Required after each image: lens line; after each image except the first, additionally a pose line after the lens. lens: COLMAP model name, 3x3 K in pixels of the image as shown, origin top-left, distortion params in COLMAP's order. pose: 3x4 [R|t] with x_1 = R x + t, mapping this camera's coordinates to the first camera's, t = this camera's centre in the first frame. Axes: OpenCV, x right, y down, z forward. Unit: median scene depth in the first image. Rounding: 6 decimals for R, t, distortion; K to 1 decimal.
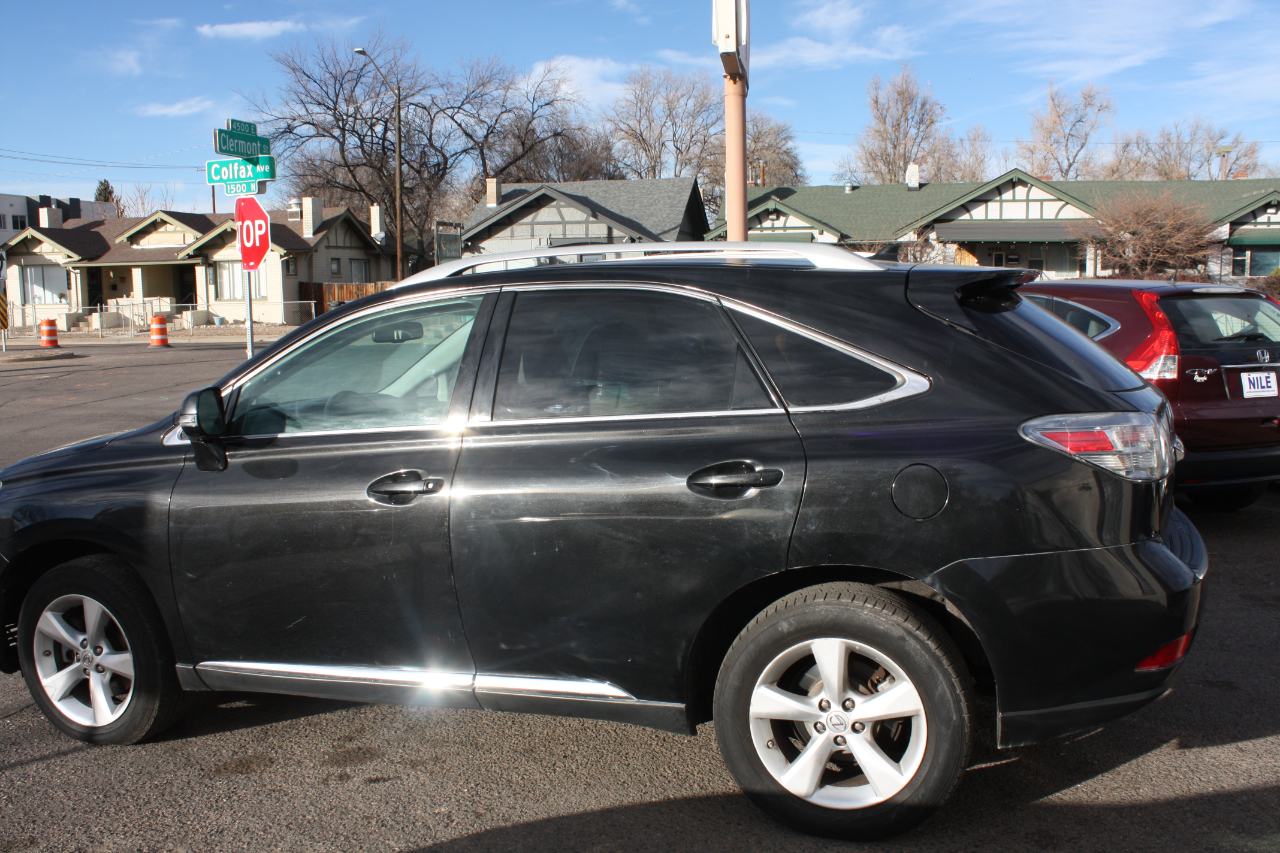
lens RADIAL K [[1174.3, 0, 634.9], [0, 1174.3, 442.1], [0, 0, 1]] dist [-0.155390, 0.152323]
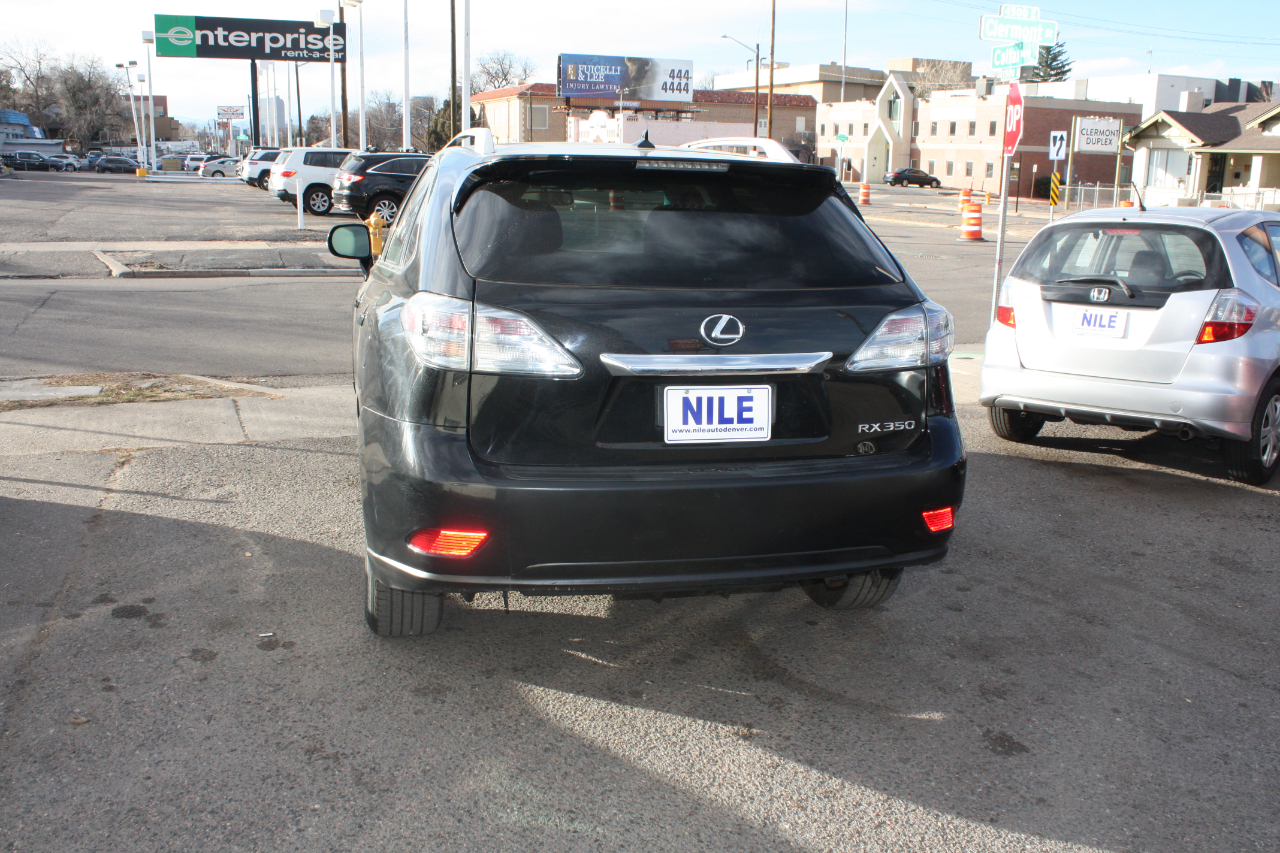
lens RADIAL K [[1174.3, 0, 634.9], [0, 1174.3, 442.1], [0, 0, 1]] dist [-0.155390, 0.152323]
pose [[0.555546, 0.221982, -0.801307, 0.089592], [-0.142891, 0.974856, 0.170994, -0.006619], [0.819116, 0.019504, 0.573297, 0.036301]]
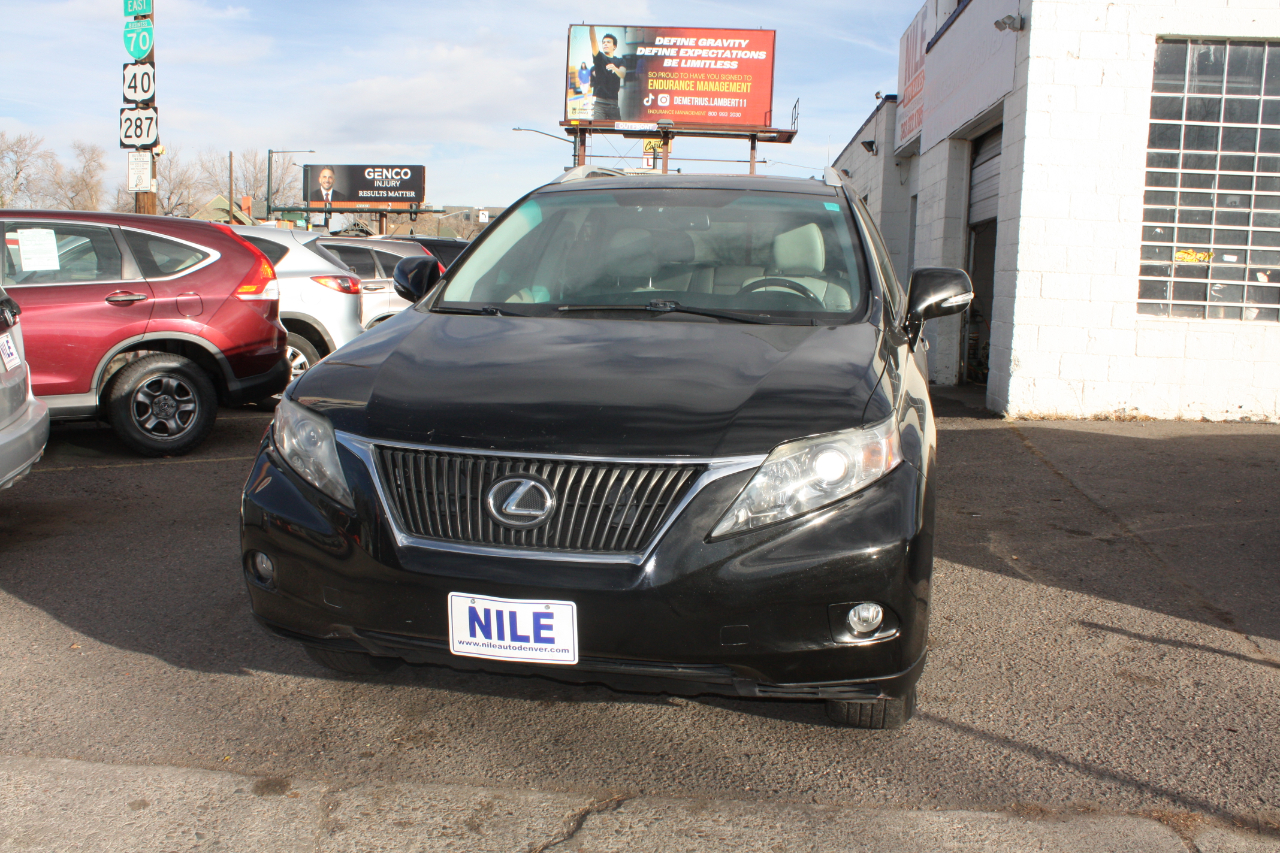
lens RADIAL K [[1174.3, 0, 634.9], [0, 1174.3, 442.1], [0, 0, 1]] dist [-0.155390, 0.152323]
pose [[-0.121950, -0.125271, 0.984599, -0.112572], [0.106122, 0.984671, 0.138425, -0.005317], [-0.986847, 0.121368, -0.106787, 0.113735]]
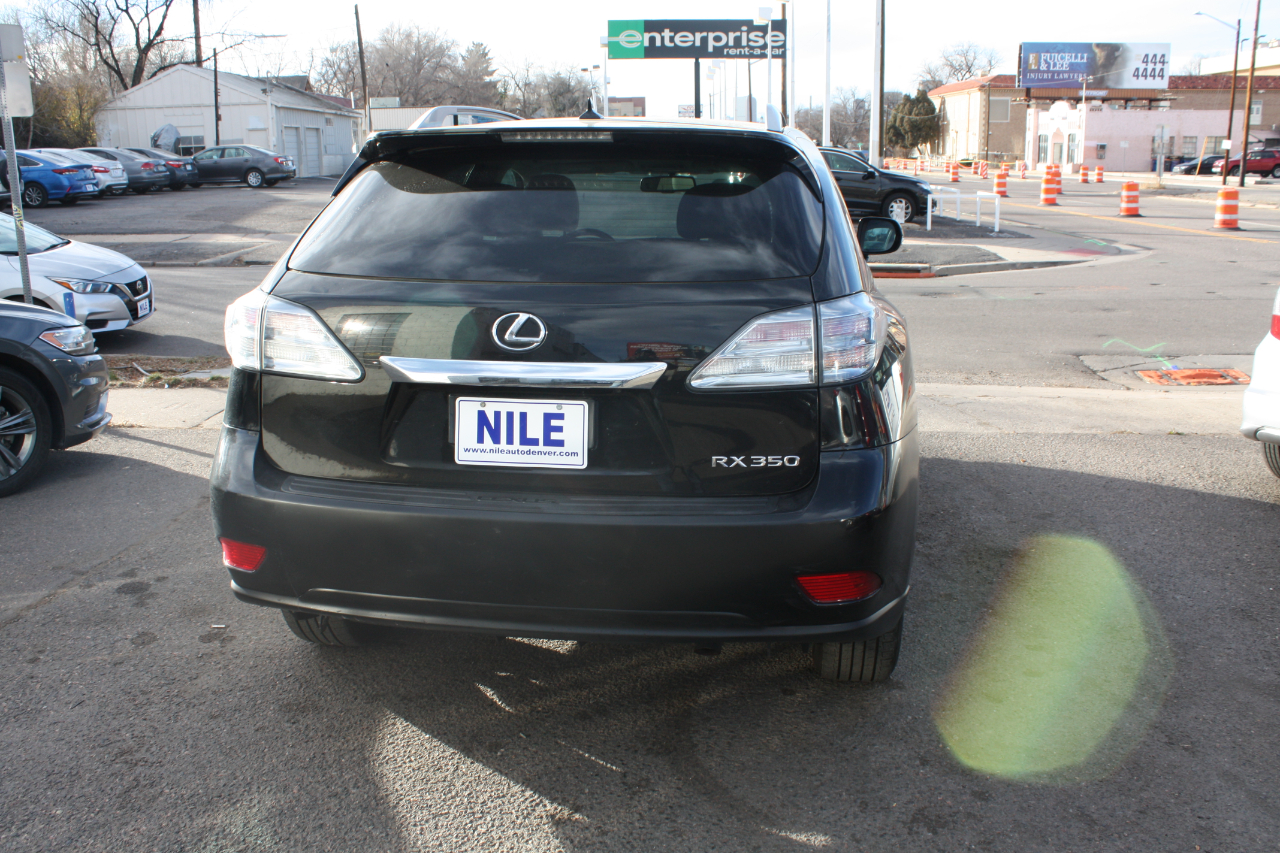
lens RADIAL K [[1174.3, 0, 634.9], [0, 1174.3, 442.1], [0, 0, 1]] dist [-0.155390, 0.152323]
pose [[0.200729, 0.249122, -0.947442, 0.092143], [-0.127440, 0.965548, 0.226883, -0.010372], [0.971322, 0.075200, 0.225561, 0.072124]]
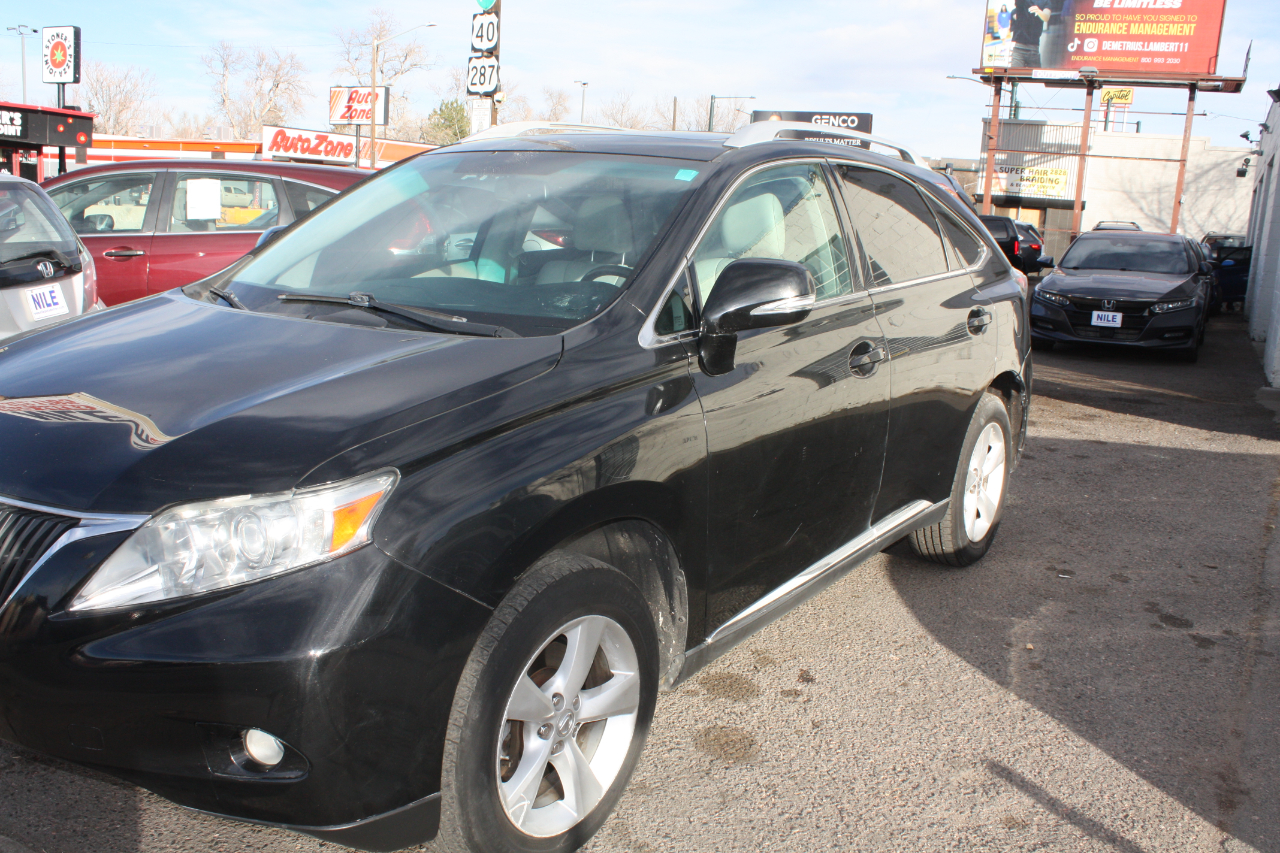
lens RADIAL K [[1174.3, 0, 634.9], [0, 1174.3, 442.1], [0, 0, 1]] dist [-0.155390, 0.152323]
pose [[0.257727, -0.160858, 0.952734, -0.093068], [0.069445, 0.986578, 0.147787, -0.003964], [-0.963719, 0.028074, 0.265439, 0.071840]]
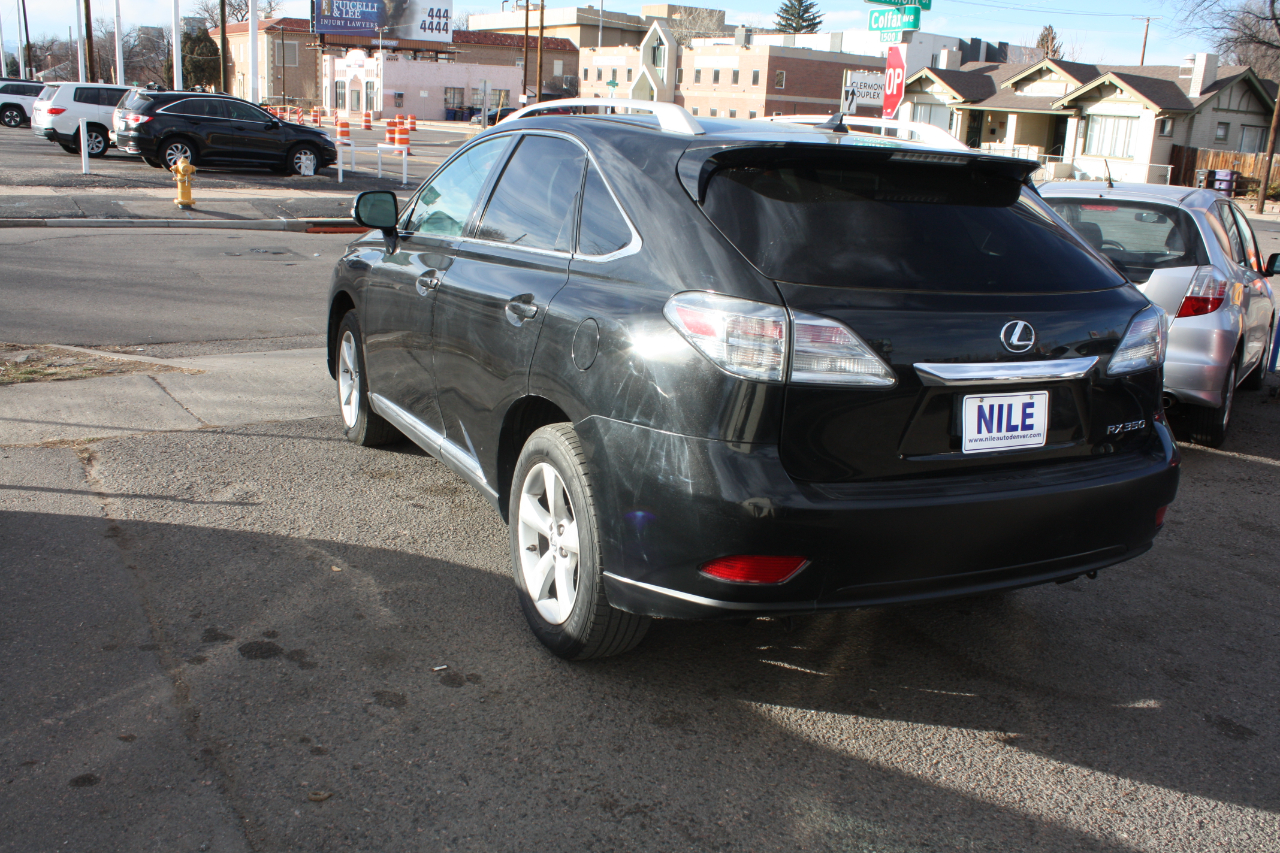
lens RADIAL K [[1174.3, 0, 634.9], [0, 1174.3, 442.1], [0, 0, 1]] dist [-0.155390, 0.152323]
pose [[0.715125, 0.242158, -0.655710, 0.065563], [-0.158658, 0.969822, 0.185127, -0.004949], [0.680753, -0.028355, 0.731964, 0.016556]]
